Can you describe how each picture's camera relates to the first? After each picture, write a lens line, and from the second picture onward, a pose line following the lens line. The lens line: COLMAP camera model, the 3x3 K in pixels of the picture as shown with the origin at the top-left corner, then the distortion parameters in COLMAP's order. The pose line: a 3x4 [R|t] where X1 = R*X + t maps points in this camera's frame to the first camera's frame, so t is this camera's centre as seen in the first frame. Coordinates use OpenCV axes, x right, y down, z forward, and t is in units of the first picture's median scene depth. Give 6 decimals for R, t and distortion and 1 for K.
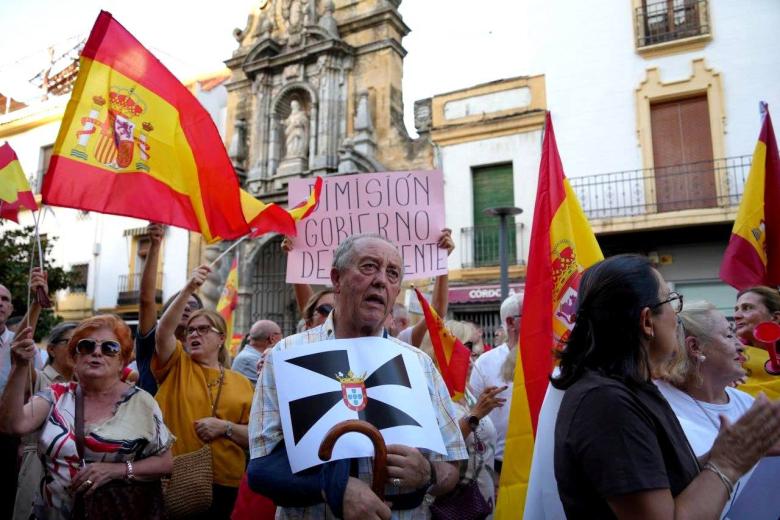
lens RADIAL K [[624.2, 0, 395.6], [0, 624.2, 258.5], [0, 0, 1]] dist [-0.019206, 0.020290]
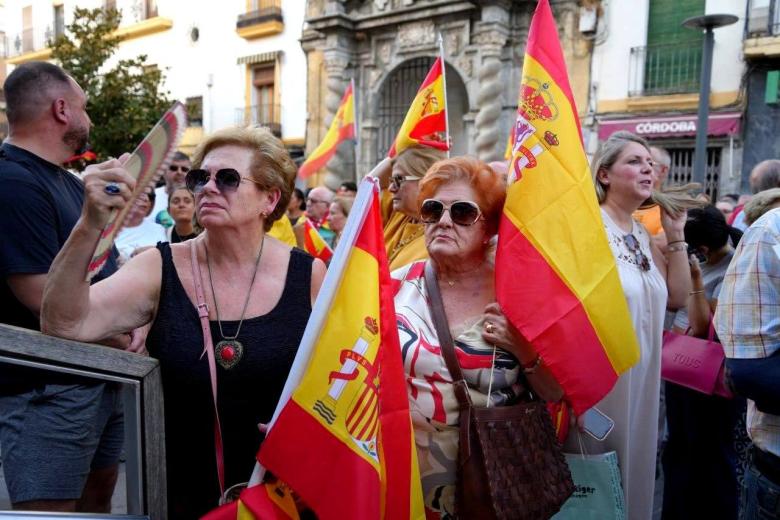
lens RADIAL K [[624.2, 0, 384.5], [0, 624.2, 265.5], [0, 0, 1]] dist [-0.019206, 0.020290]
pose [[0.989480, 0.031528, -0.141190, -0.085158], [0.007620, 0.963251, 0.268494, 0.005698], [0.144467, -0.266746, 0.952878, 0.071237]]
